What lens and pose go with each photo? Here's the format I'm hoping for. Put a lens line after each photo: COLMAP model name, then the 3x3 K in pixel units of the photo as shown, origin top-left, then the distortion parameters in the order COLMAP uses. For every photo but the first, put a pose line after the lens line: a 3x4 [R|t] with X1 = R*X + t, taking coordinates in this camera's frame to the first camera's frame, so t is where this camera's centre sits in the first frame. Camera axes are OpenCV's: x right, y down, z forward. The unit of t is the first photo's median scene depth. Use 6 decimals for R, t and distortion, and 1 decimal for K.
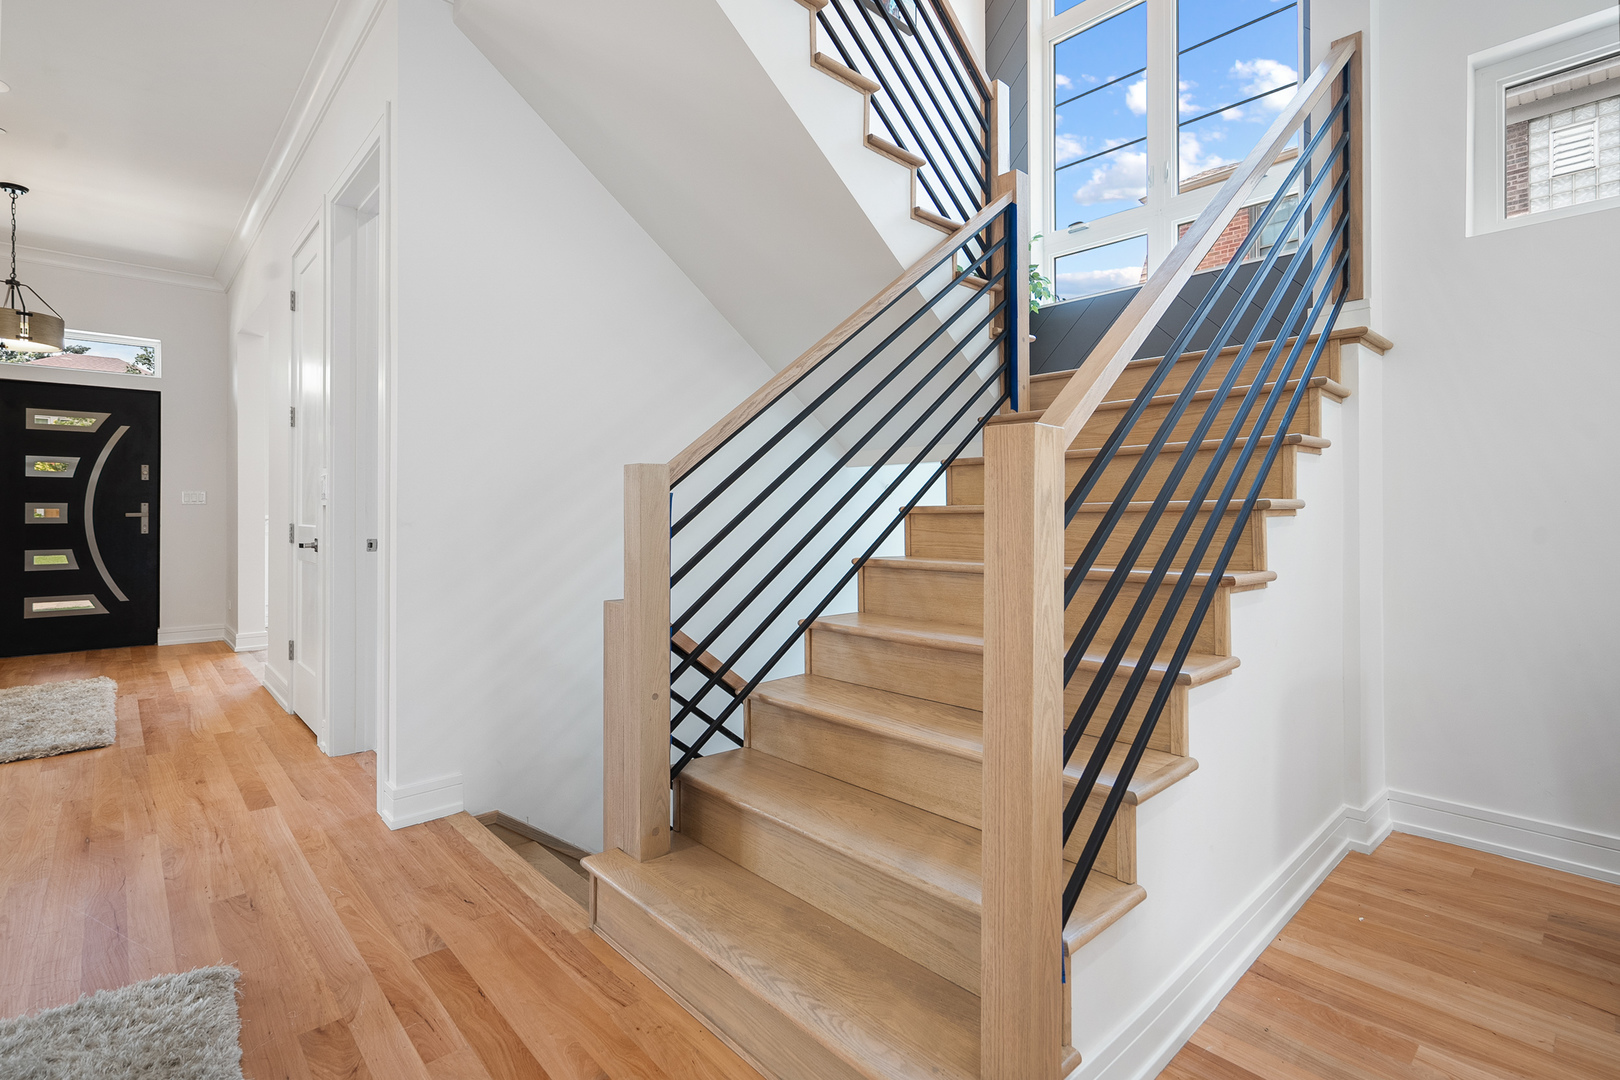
lens RADIAL K [[756.3, 0, 811.4], [0, 756.3, 513.5], [0, 0, 1]] dist [-0.001623, -0.000196]
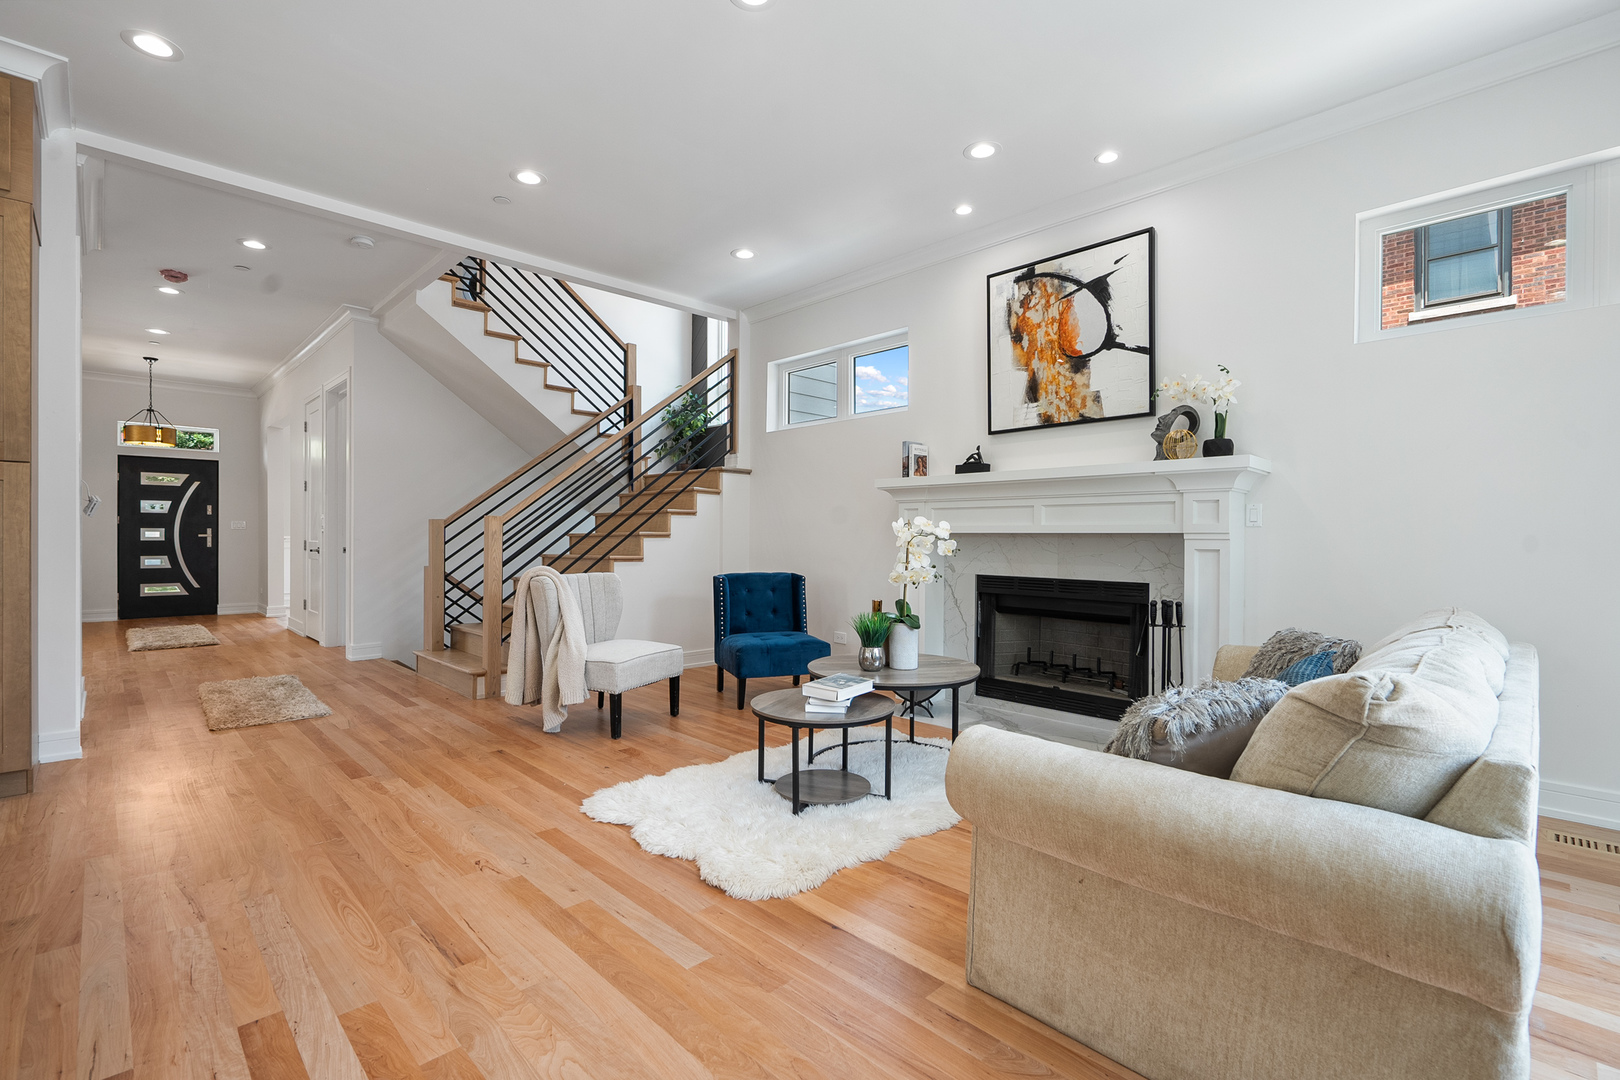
lens RADIAL K [[726.1, 0, 810.0], [0, 726.1, 540.0], [0, 0, 1]] dist [-0.000723, 0.000049]
pose [[0.999623, 0.002540, 0.027336, 0.406031], [-0.002687, 0.999982, 0.005315, -0.000236], [-0.027322, -0.005386, 0.999612, -0.654060]]
